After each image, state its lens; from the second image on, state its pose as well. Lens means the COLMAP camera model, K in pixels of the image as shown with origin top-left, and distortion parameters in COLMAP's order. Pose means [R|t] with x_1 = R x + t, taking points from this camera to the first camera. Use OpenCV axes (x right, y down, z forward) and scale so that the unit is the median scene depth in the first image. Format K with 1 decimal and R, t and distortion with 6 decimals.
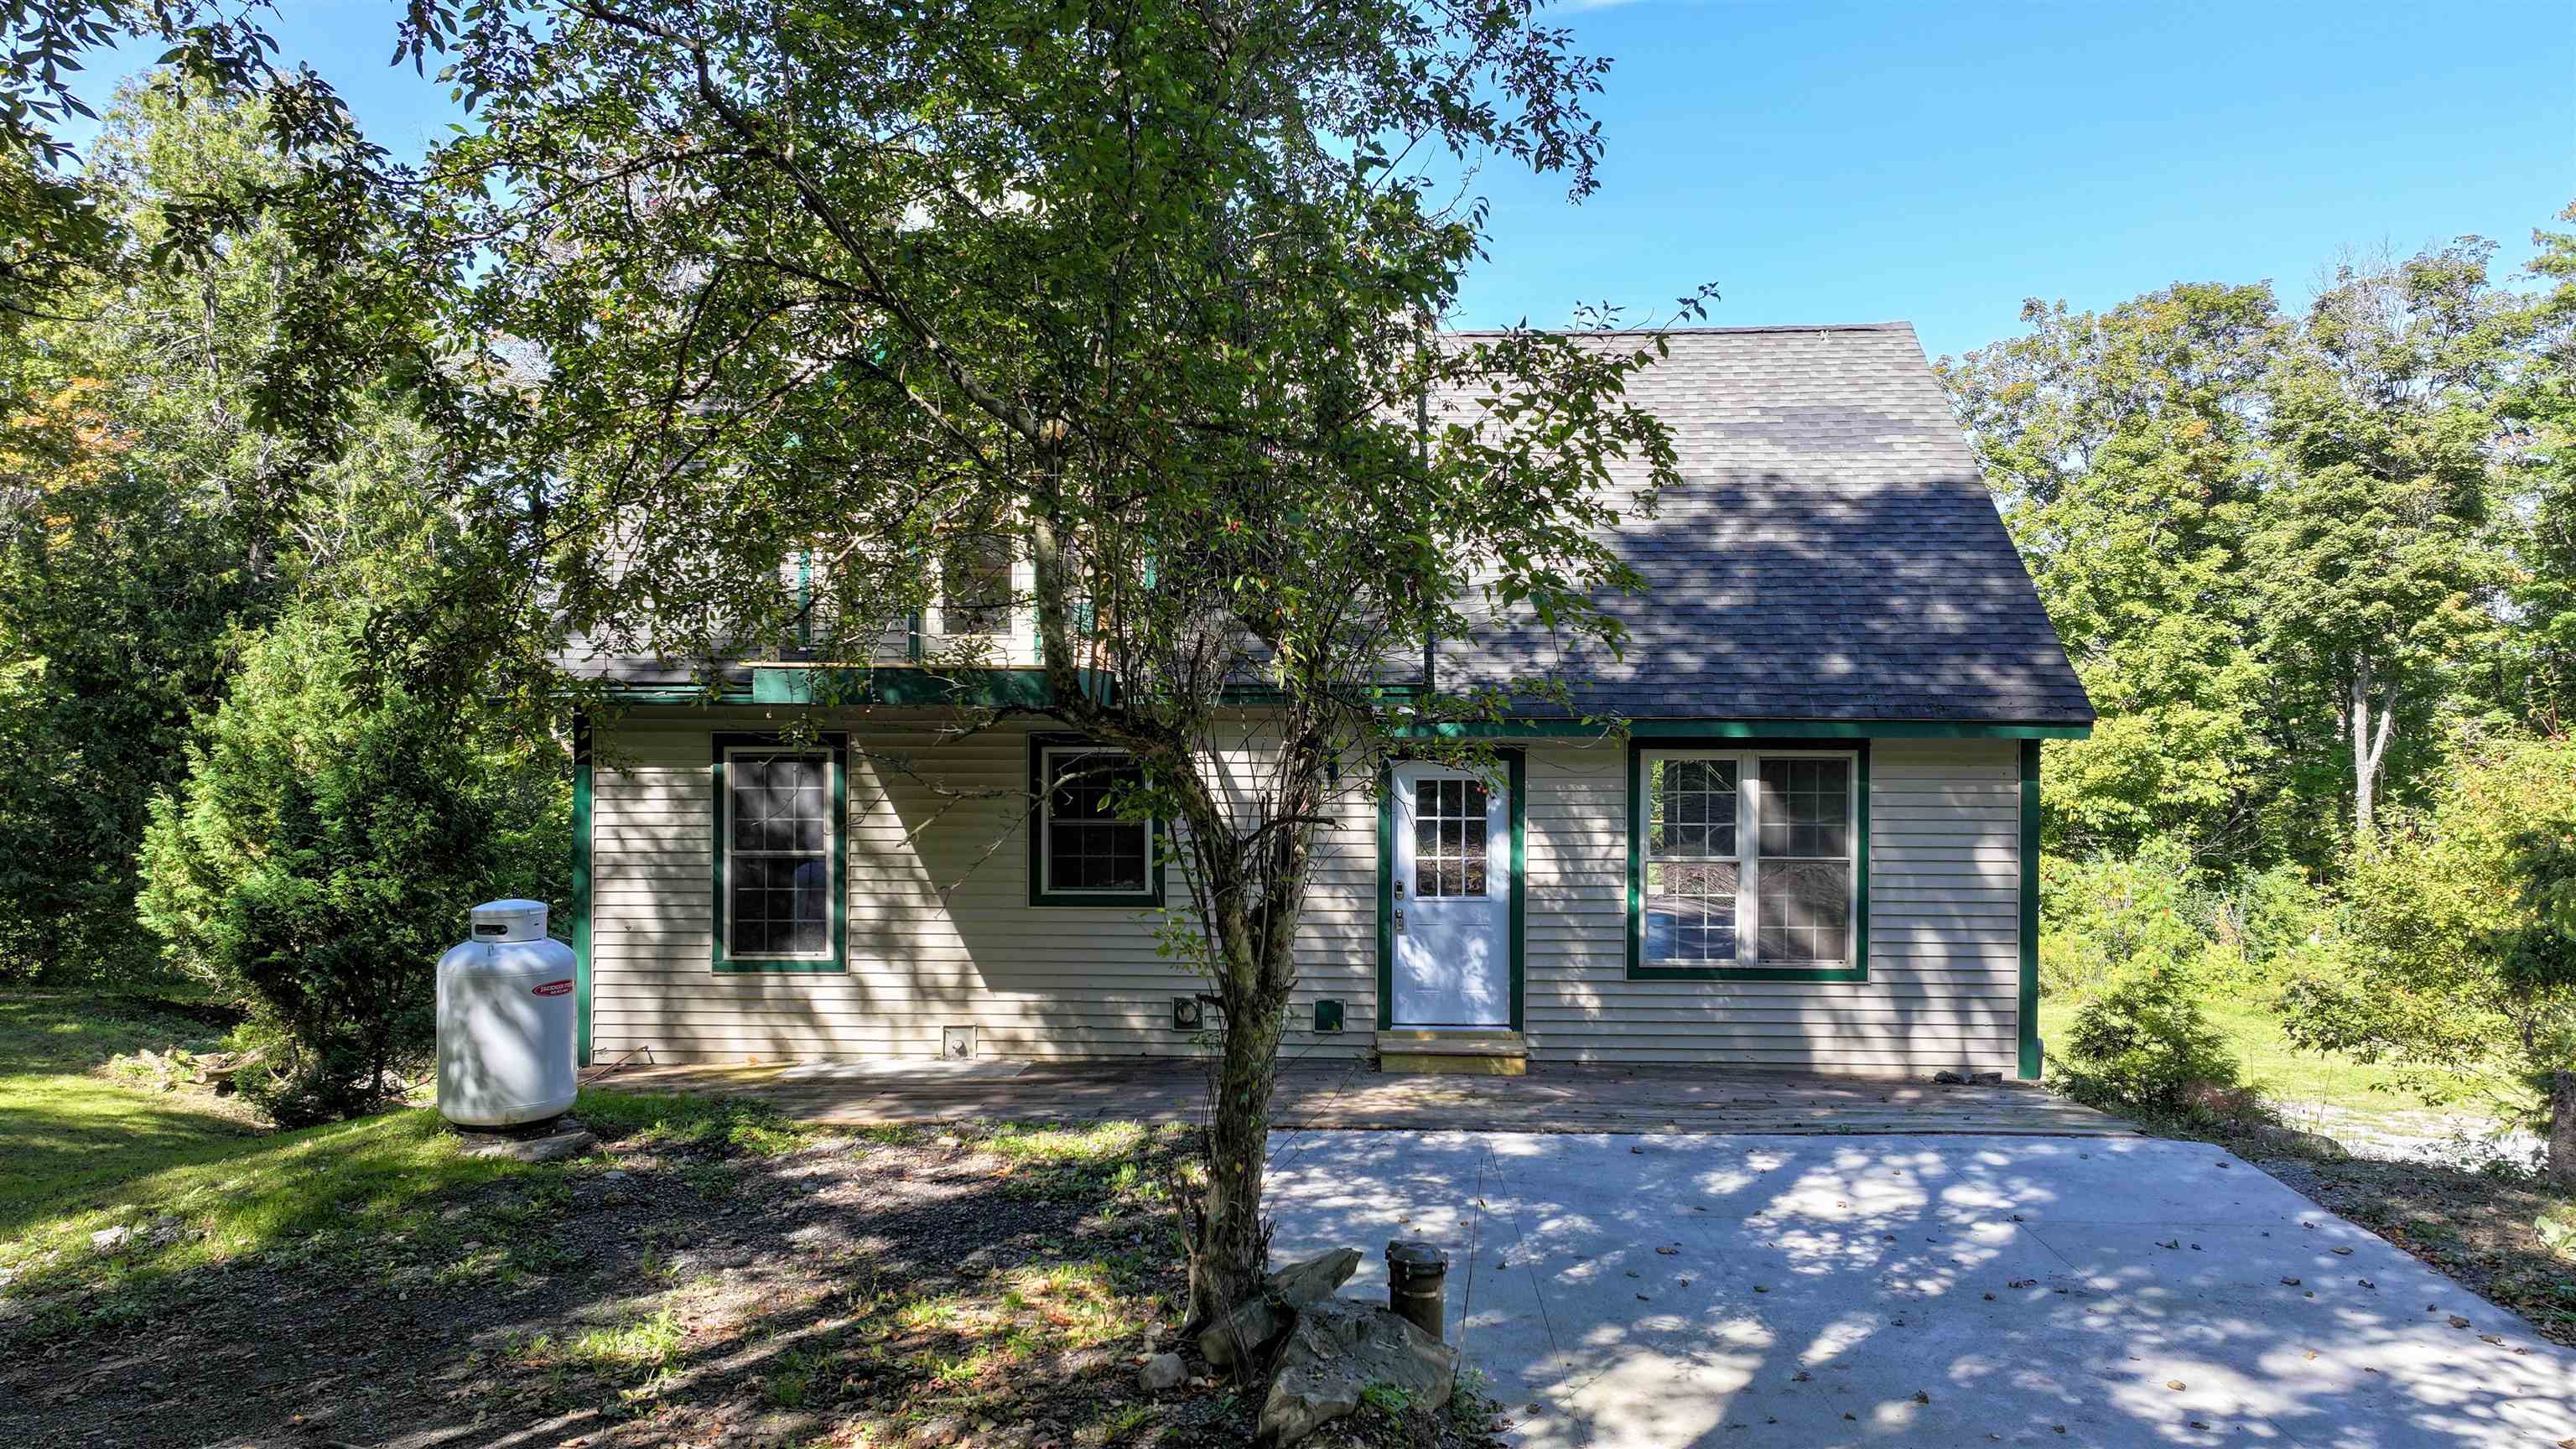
lens RADIAL K [[1791.1, 0, 1307.5], [0, 1791.1, 713.9], [0, 0, 1]] dist [0.005594, 0.003208]
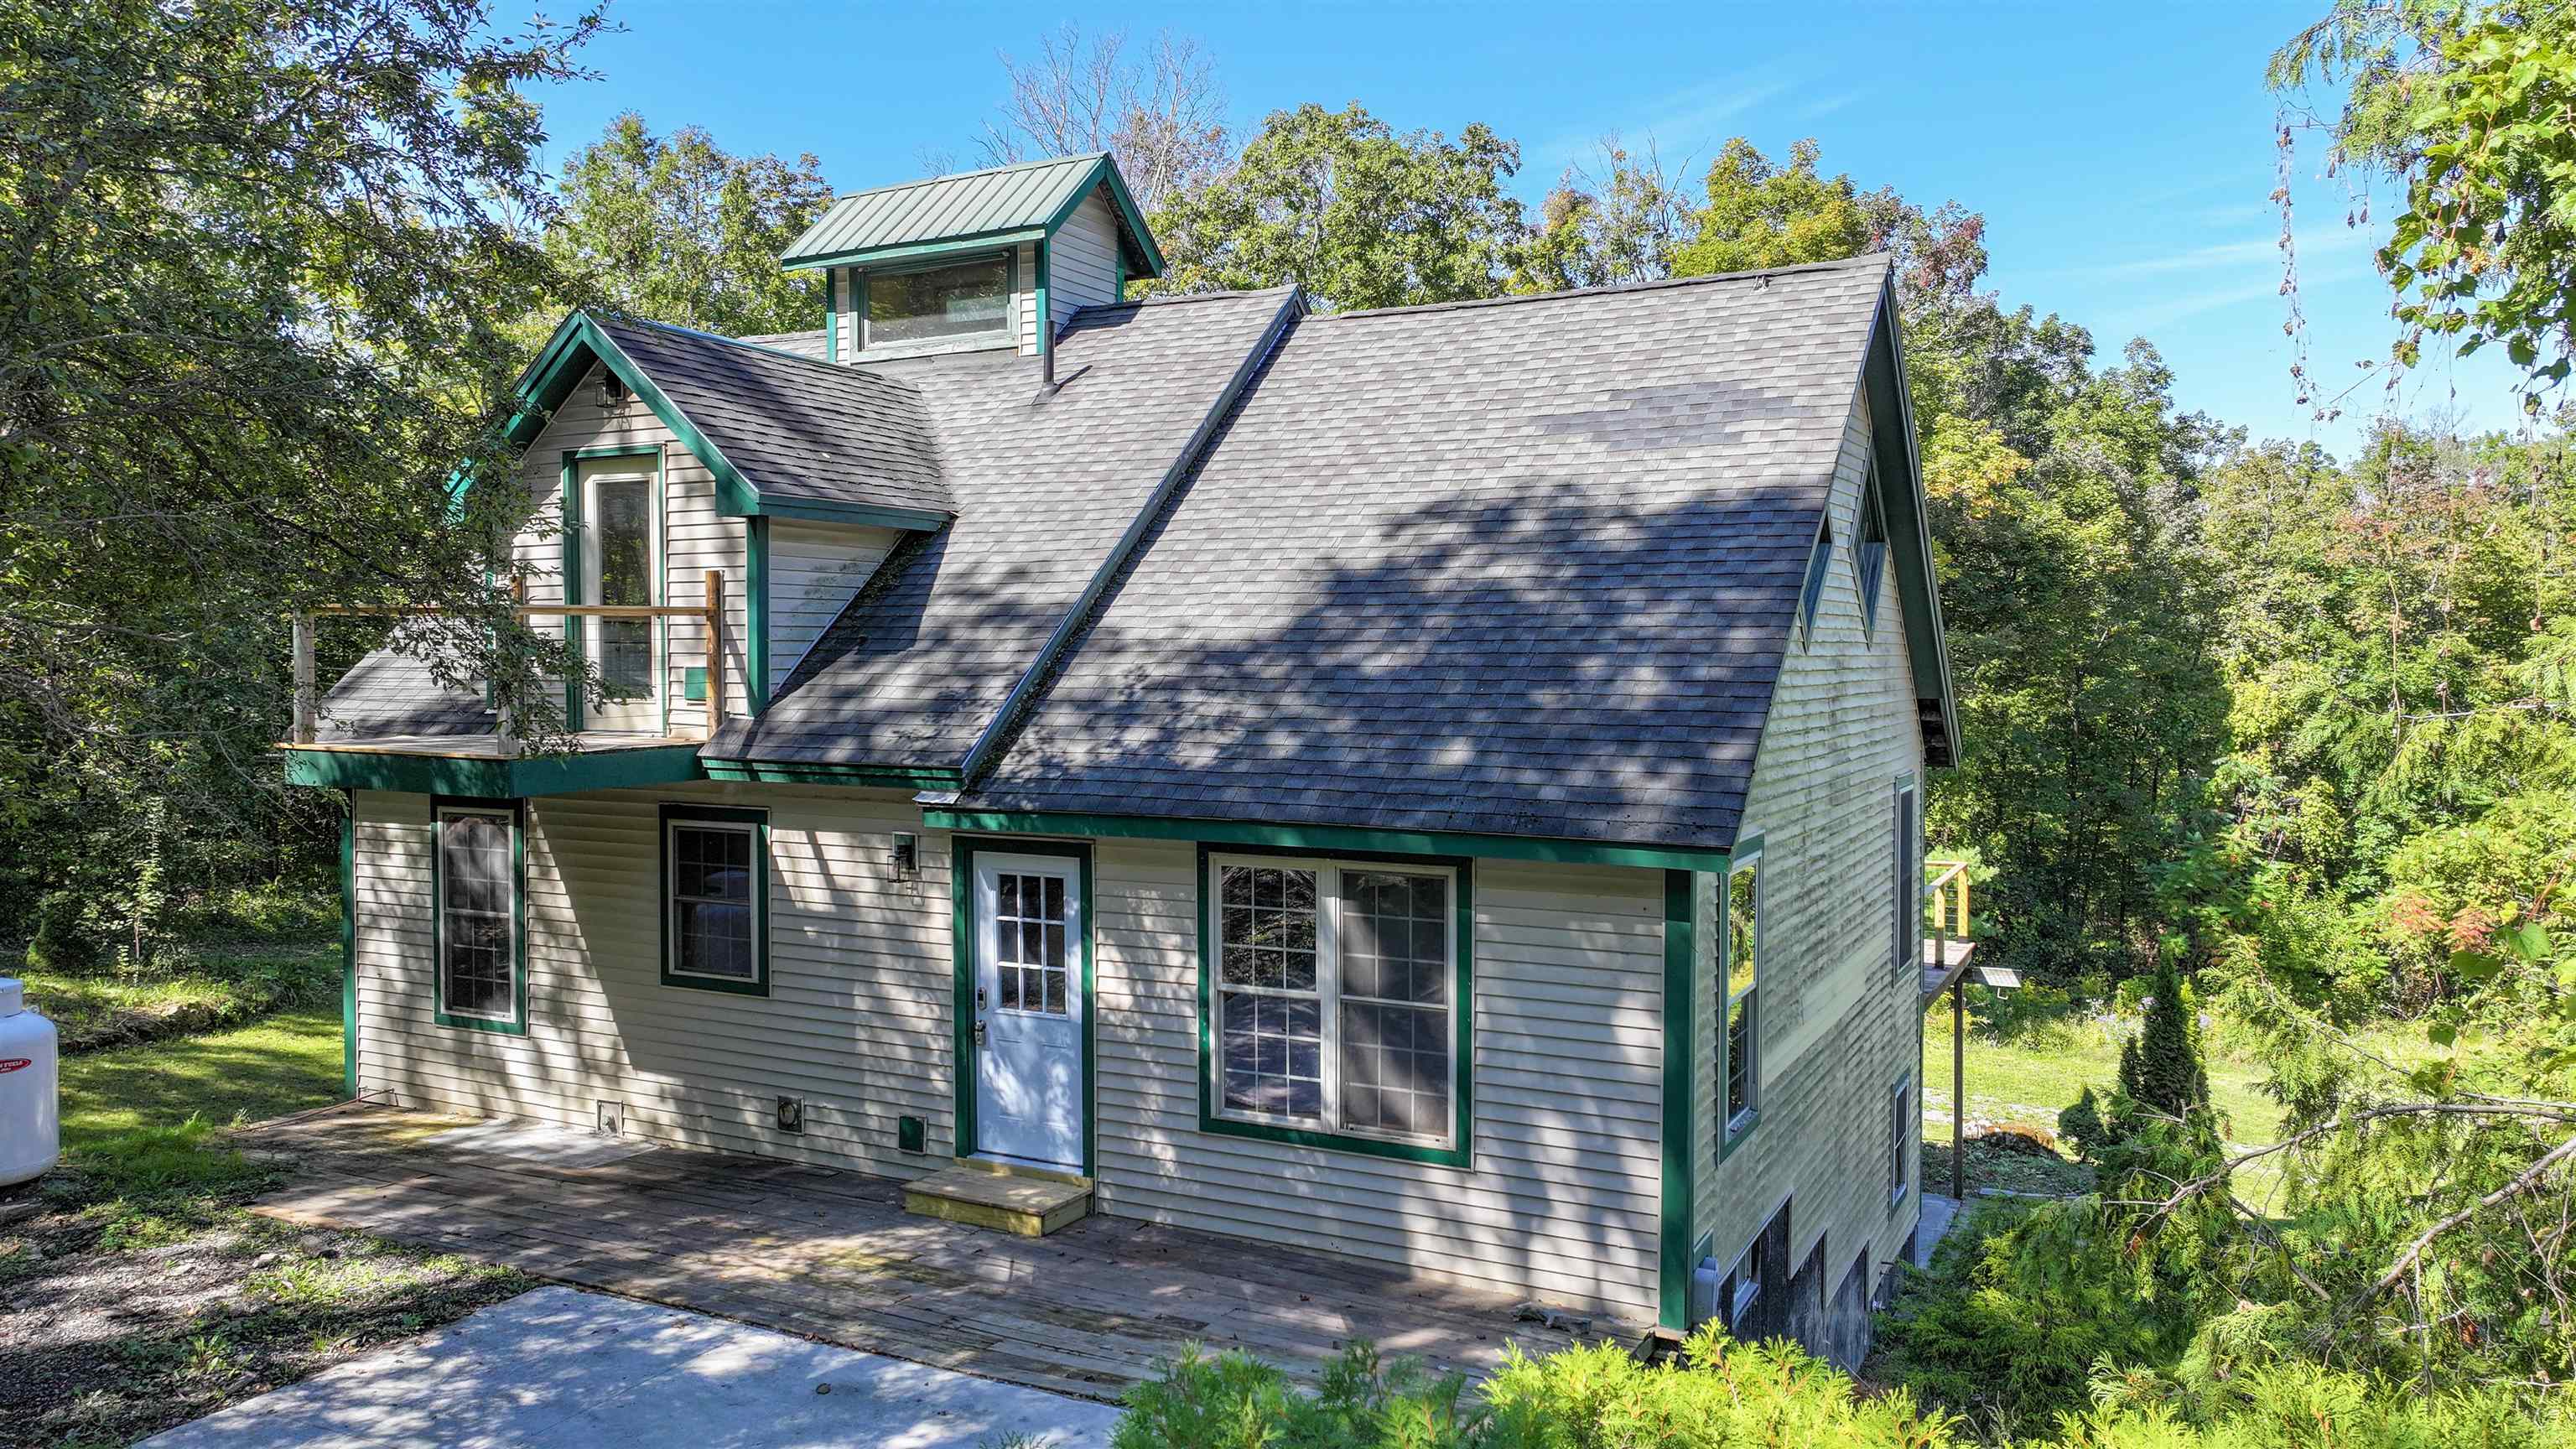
lens RADIAL K [[1798.0, 0, 1299.3], [0, 1798.0, 720.6], [0, 0, 1]] dist [0.000769, 0.007680]
pose [[0.909946, 0.014500, -0.414472, 0.551005], [0.000421, 0.999356, 0.035886, -0.067857], [0.414726, -0.032829, 0.909354, 0.276594]]
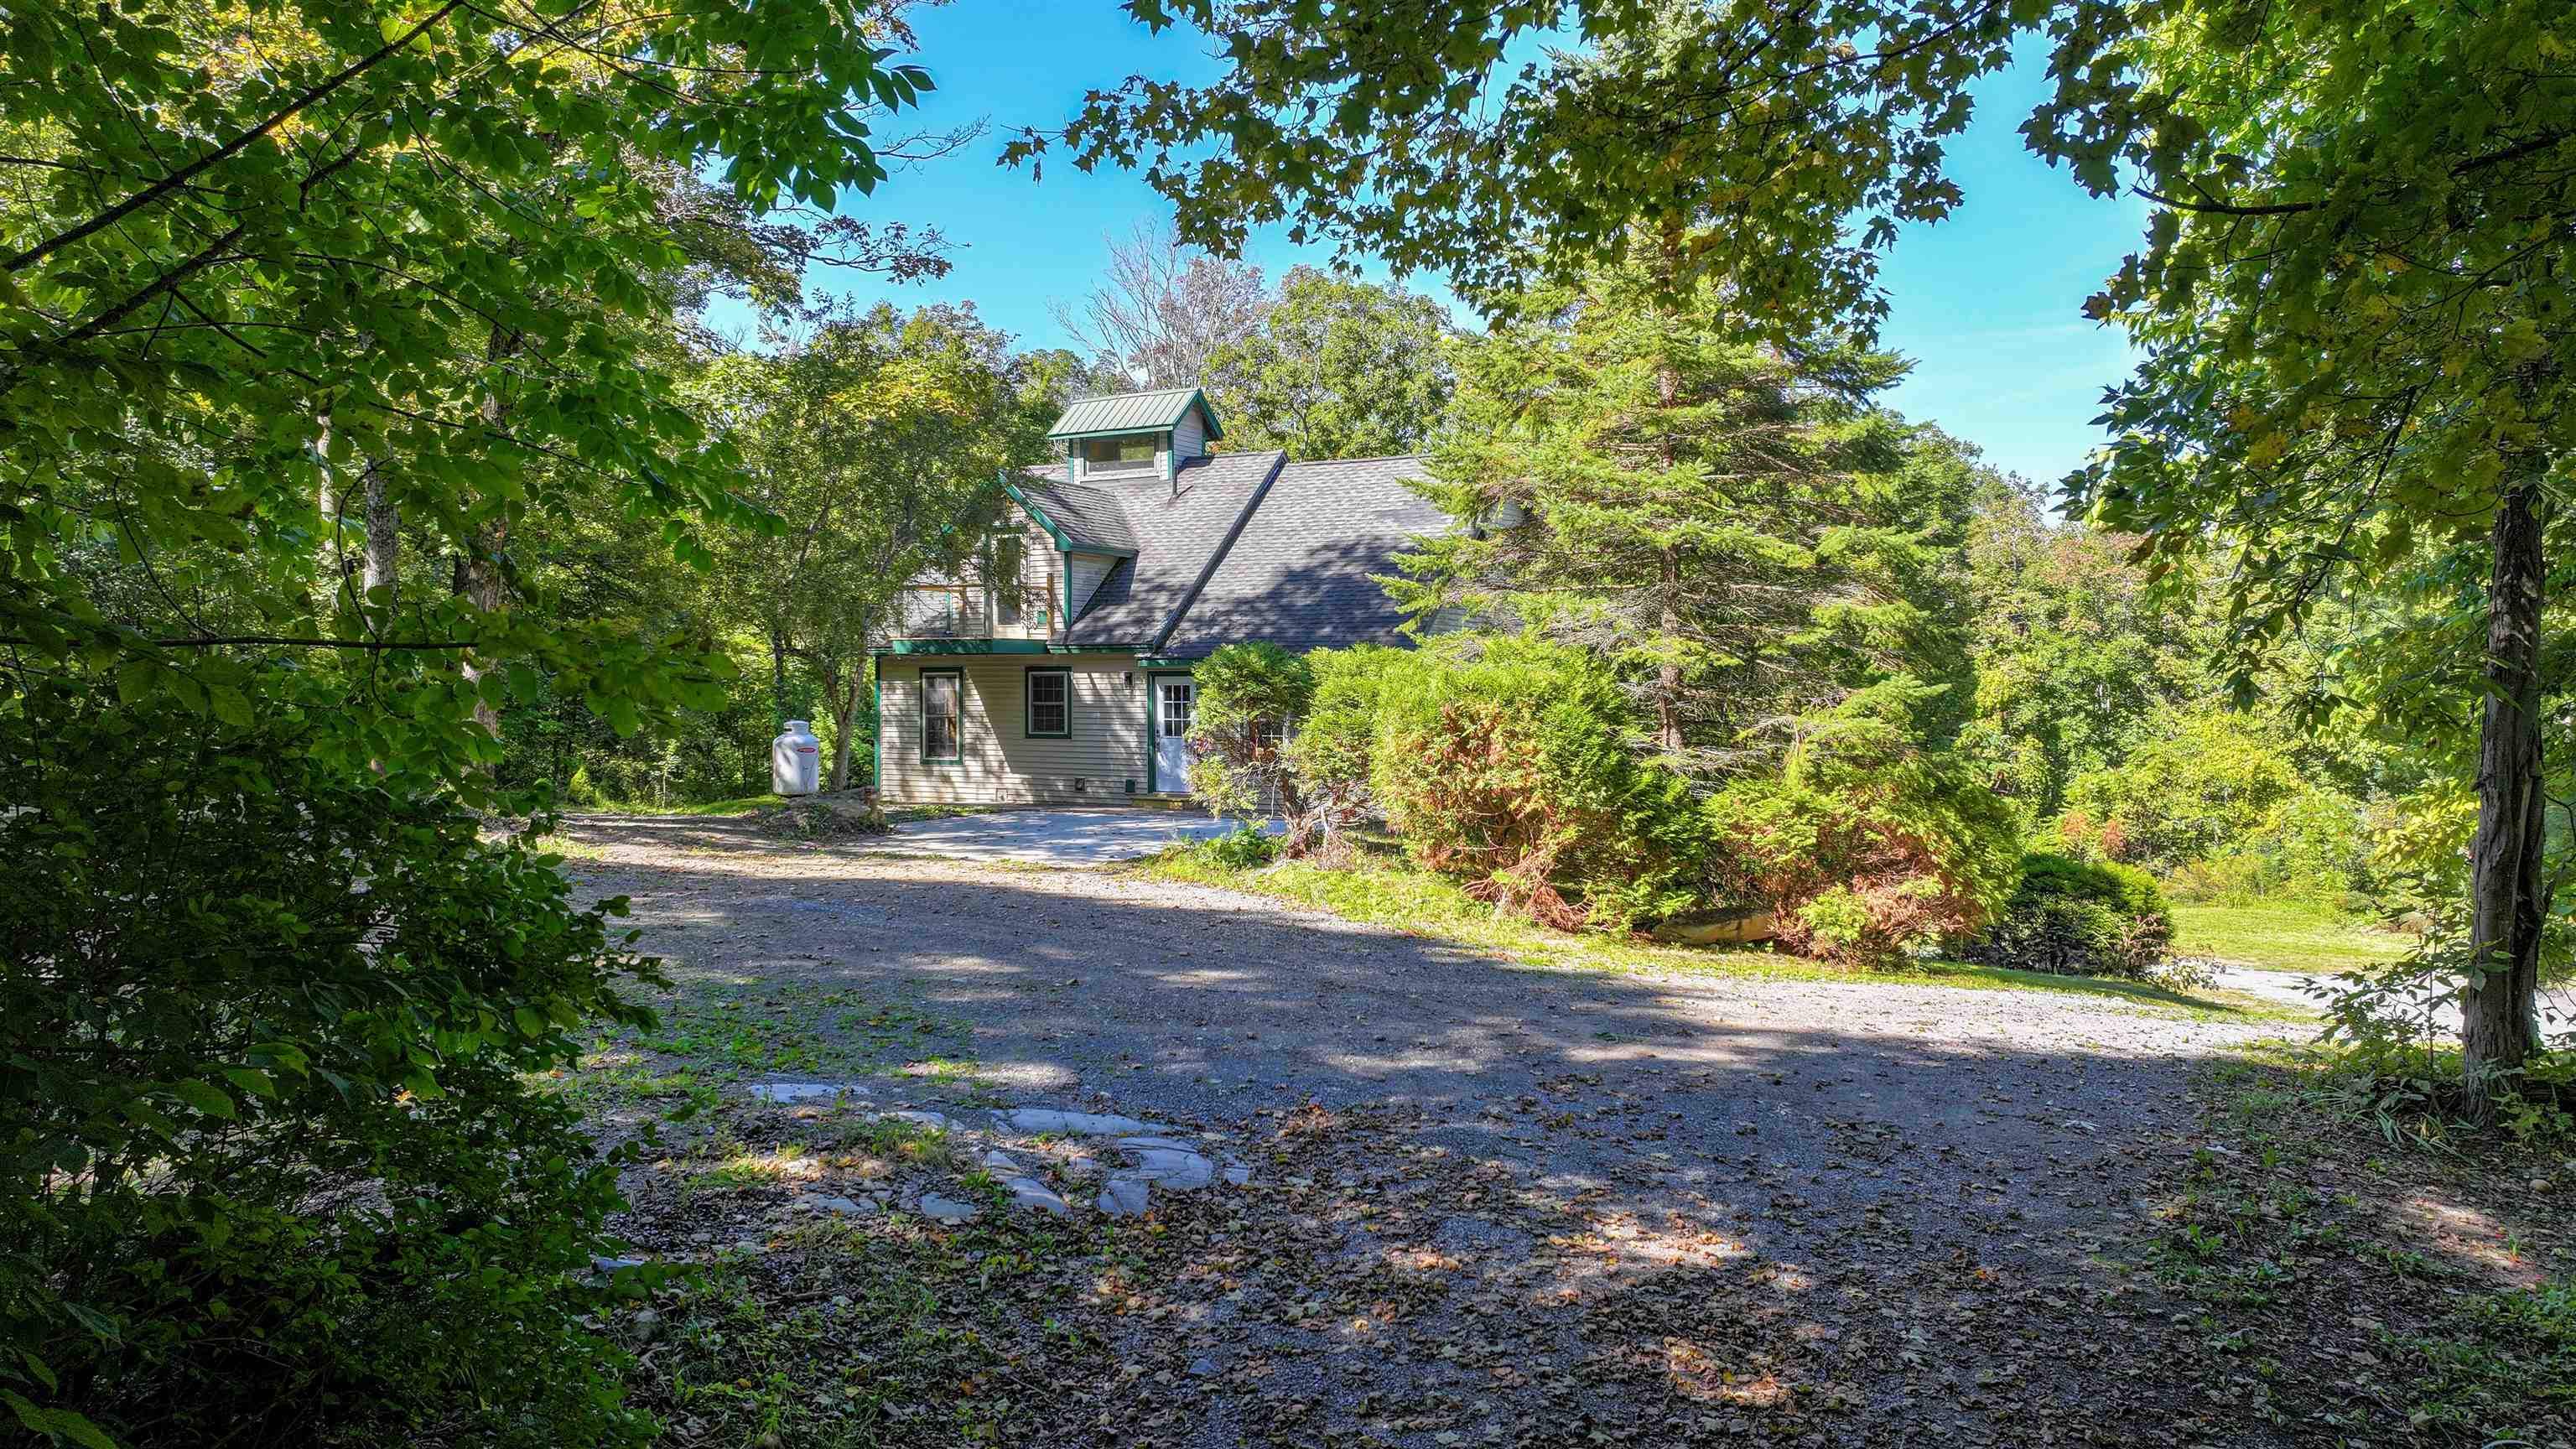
lens RADIAL K [[1798.0, 0, 1299.3], [0, 1798.0, 720.6], [0, 0, 1]] dist [0.000769, 0.007680]
pose [[0.900311, 0.006183, -0.435204, 1.217021], [0.000308, 0.999890, 0.014844, 0.048237], [0.435247, -0.013498, 0.900210, -0.992883]]
